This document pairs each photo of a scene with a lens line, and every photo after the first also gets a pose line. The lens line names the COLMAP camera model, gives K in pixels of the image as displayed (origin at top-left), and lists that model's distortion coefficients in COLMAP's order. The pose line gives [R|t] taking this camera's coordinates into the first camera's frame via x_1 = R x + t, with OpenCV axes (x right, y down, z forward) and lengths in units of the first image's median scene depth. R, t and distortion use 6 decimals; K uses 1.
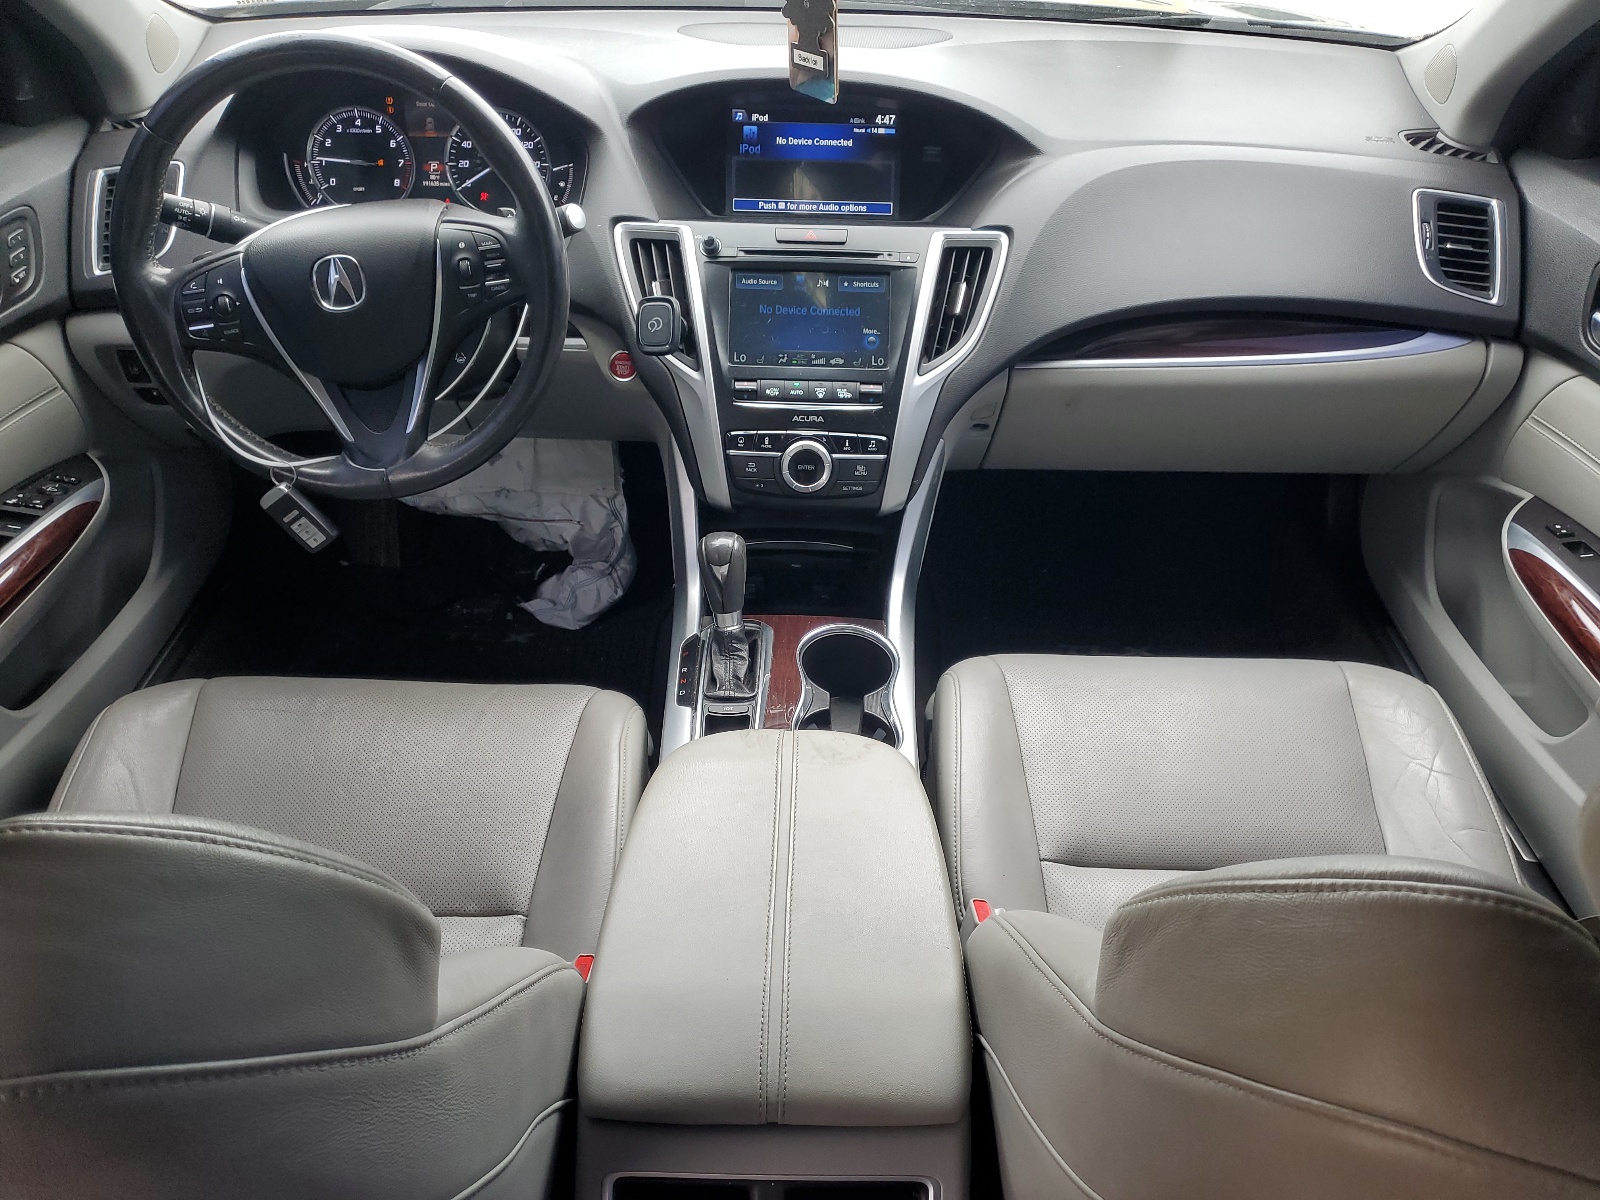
lens RADIAL K [[1219.2, 0, 800.4], [0, 1219.2, 598.2], [0, 0, 1]] dist [-0.005881, -0.001671]
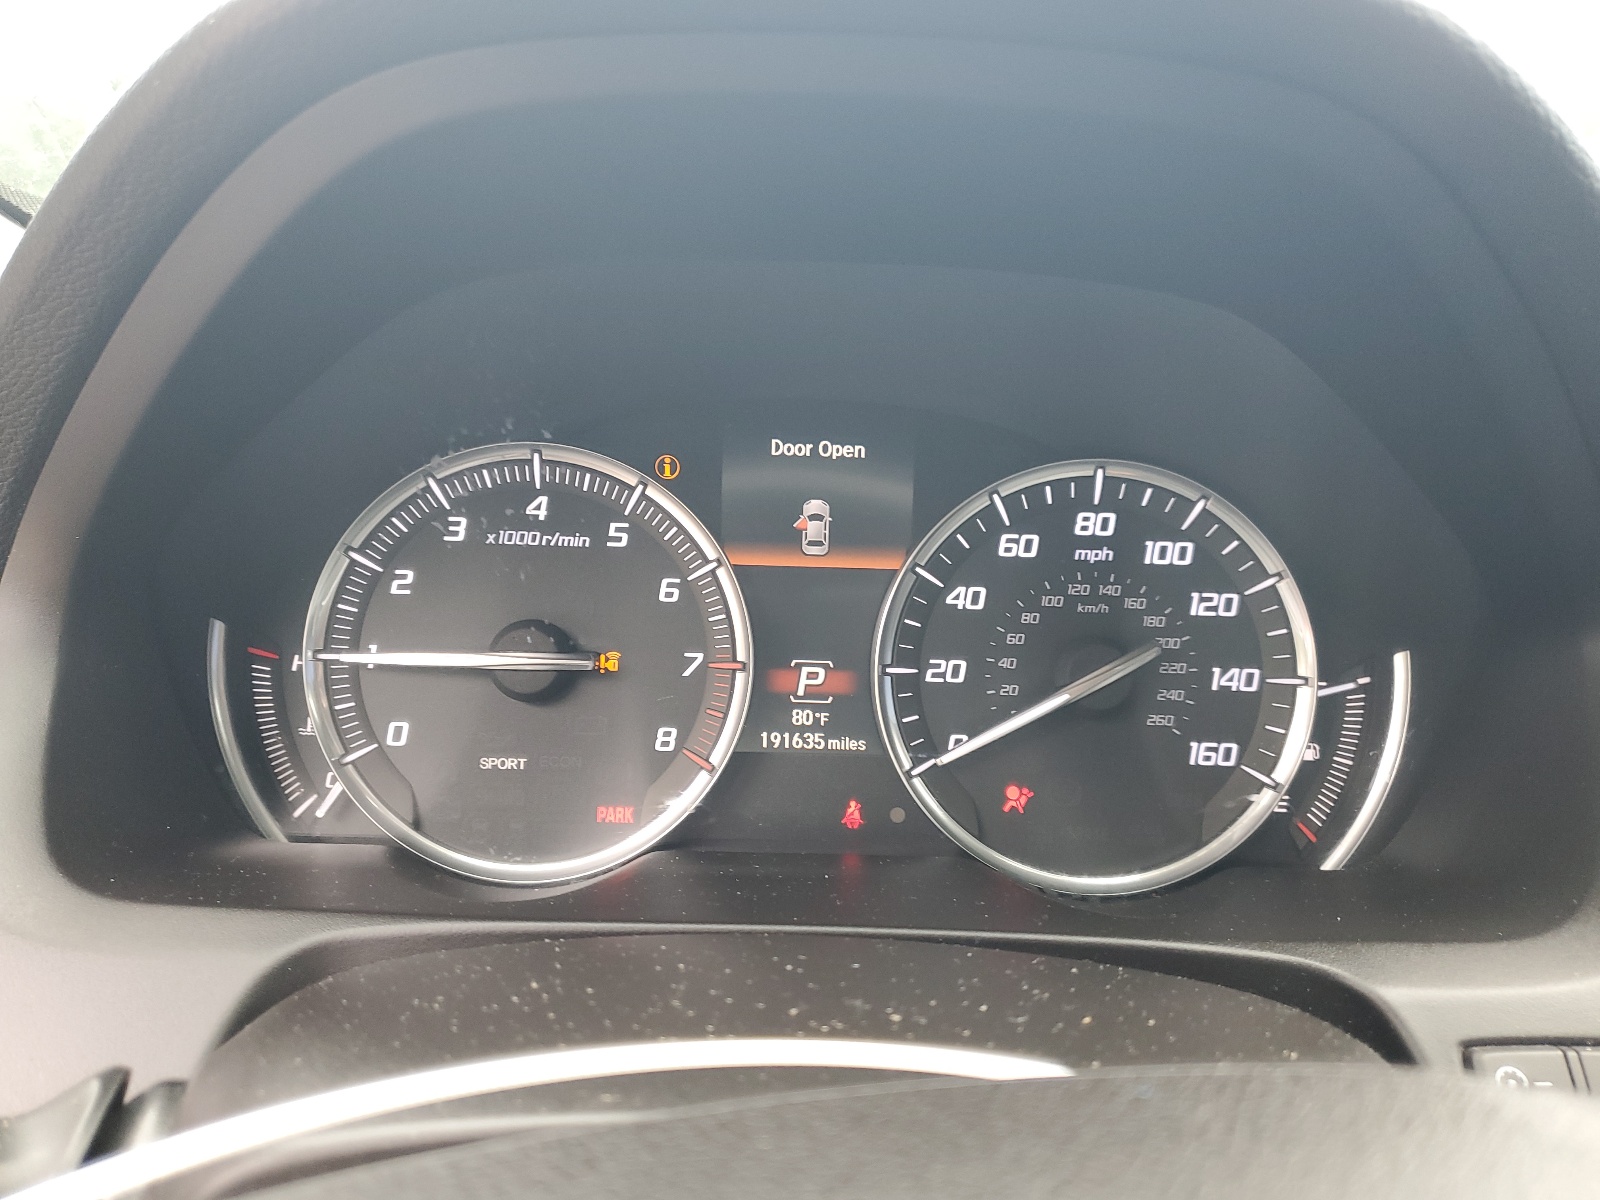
lens RADIAL K [[1219.2, 0, 799.6], [0, 1219.2, 599.8], [0, 0, 1]] dist [-0.005881, -0.001671]
pose [[0.998148, 0.013744, 0.059254, -0.323044], [0.007917, 0.936495, -0.350592, -0.284904], [-0.060309, 0.350412, 0.934652, 0.768246]]
